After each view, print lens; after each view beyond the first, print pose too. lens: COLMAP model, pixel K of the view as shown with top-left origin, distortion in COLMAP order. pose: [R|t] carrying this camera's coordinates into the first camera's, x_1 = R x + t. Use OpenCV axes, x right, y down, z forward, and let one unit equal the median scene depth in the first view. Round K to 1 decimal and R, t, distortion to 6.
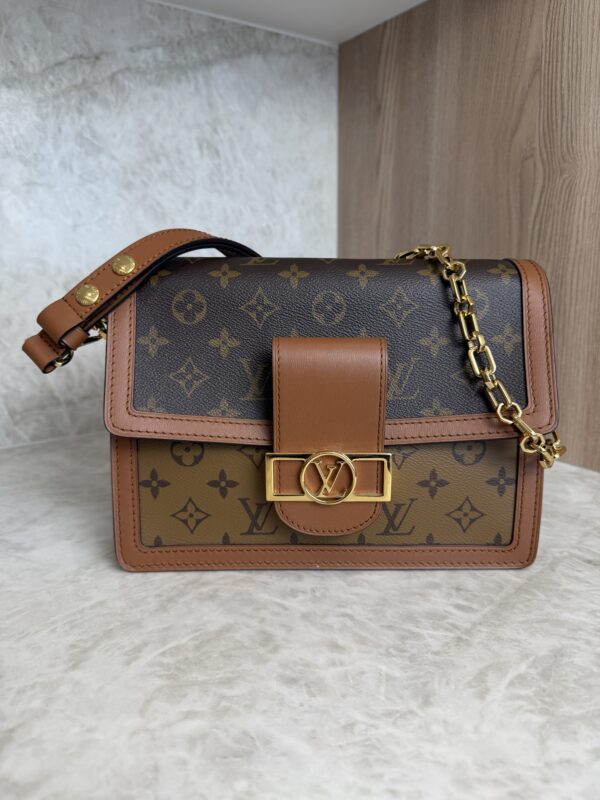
lens RADIAL K [[582.6, 0, 298.0], [0, 582.6, 399.7], [0, 0, 1]] dist [-0.024187, 0.001158]
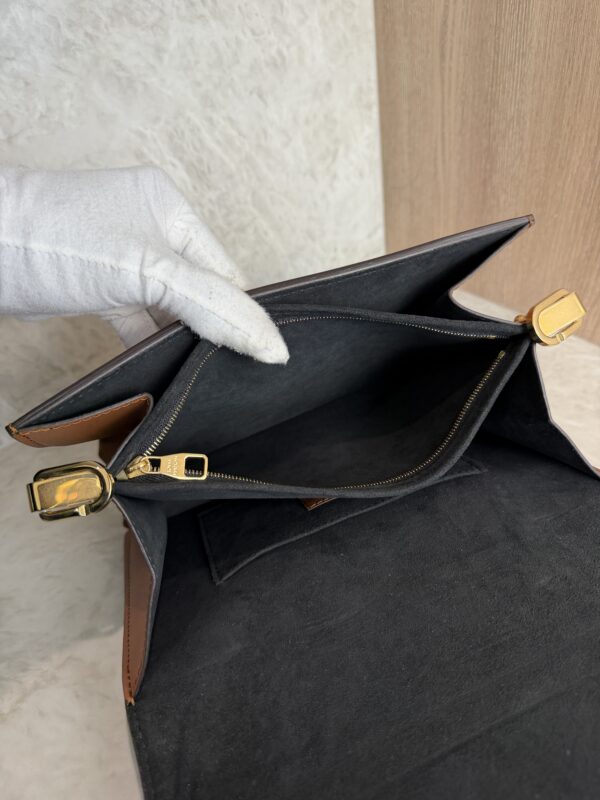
lens RADIAL K [[588.8, 0, 301.5], [0, 588.8, 404.2], [0, 0, 1]] dist [-0.037937, -0.000676]
pose [[0.991183, -0.129010, -0.030221, -0.080660], [0.129317, 0.892149, 0.432835, -0.307952], [-0.028878, -0.432927, 0.900966, 0.292509]]
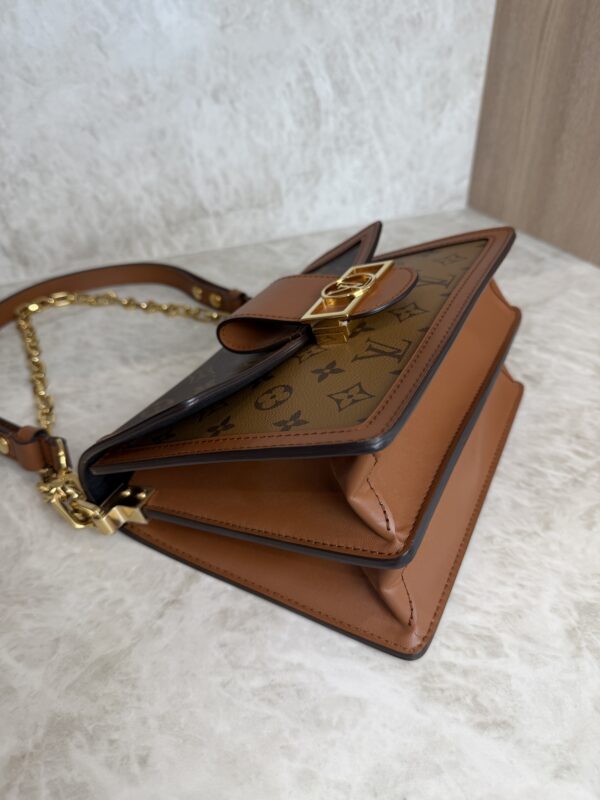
lens RADIAL K [[585.4, 0, 303.9], [0, 585.4, 400.9], [0, 0, 1]] dist [-0.034682, 0.004189]
pose [[0.989517, 0.091226, -0.111958, -0.101211], [-0.041042, 0.920900, 0.387633, -0.118866], [0.138464, -0.378975, 0.914990, -0.100040]]
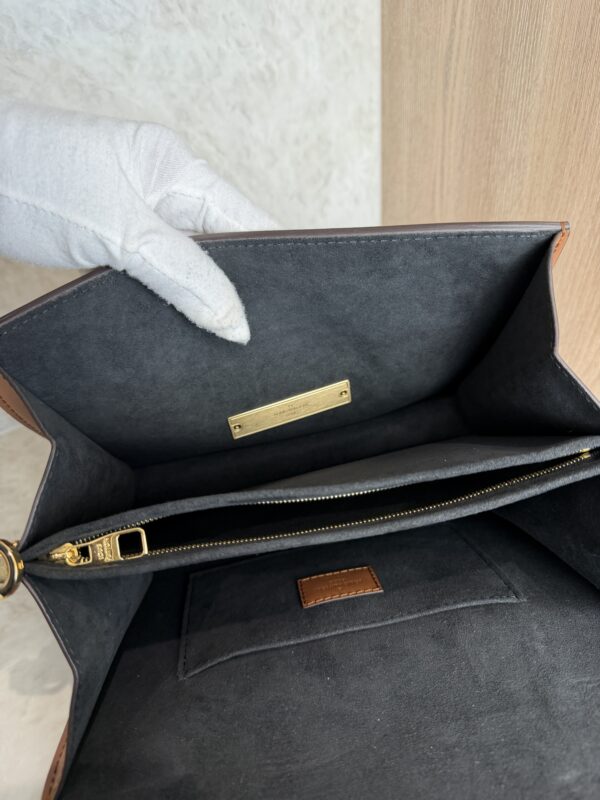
lens RADIAL K [[595.9, 0, 301.1], [0, 595.9, 401.2], [0, 0, 1]] dist [-0.046389, 0.008696]
pose [[0.996737, -0.027186, -0.076005, 0.030129], [0.057269, 0.901728, 0.428494, -0.336040], [0.056887, -0.431448, 0.900342, 0.384248]]
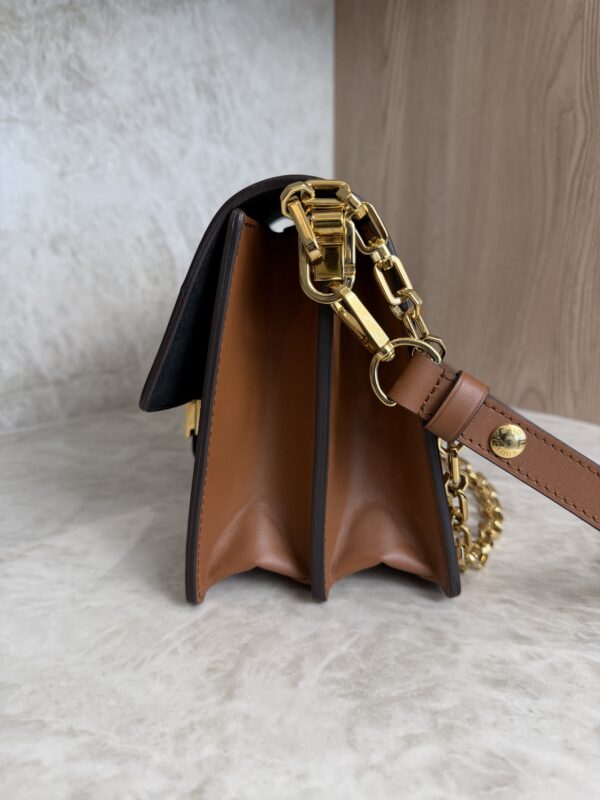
lens RADIAL K [[591.3, 0, 300.0], [0, 591.3, 400.0], [0, 0, 1]] dist [-0.046576, 0.014976]
pose [[0.988380, -0.034103, 0.148129, -0.202146], [0.029852, 0.999079, 0.030831, 0.018399], [-0.149044, -0.026051, 0.988487, 0.105014]]
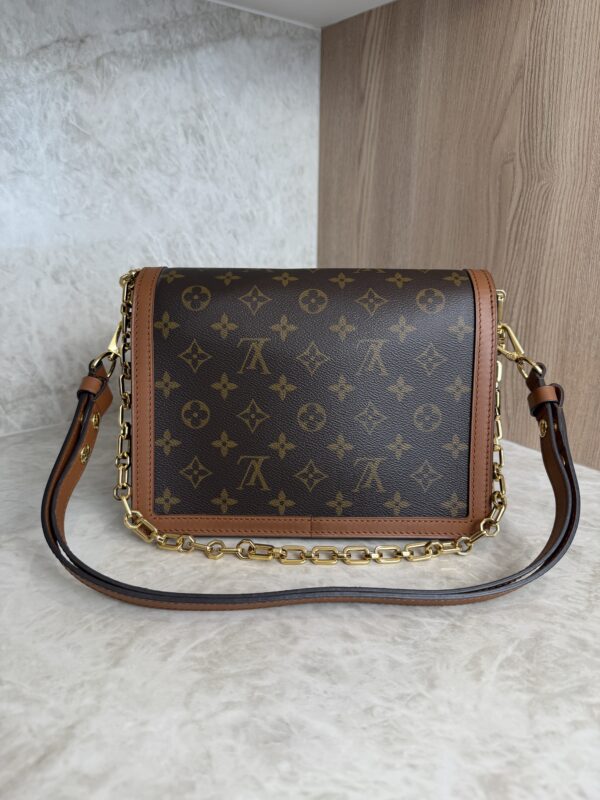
lens RADIAL K [[578.5, 0, 300.0], [0, 578.5, 400.0], [0, 0, 1]] dist [-0.016759, -0.001721]
pose [[0.997173, -0.002612, 0.075097, -0.059794], [-0.002766, 0.997442, 0.071427, -0.061813], [-0.075091, -0.071432, 0.994615, -0.043248]]
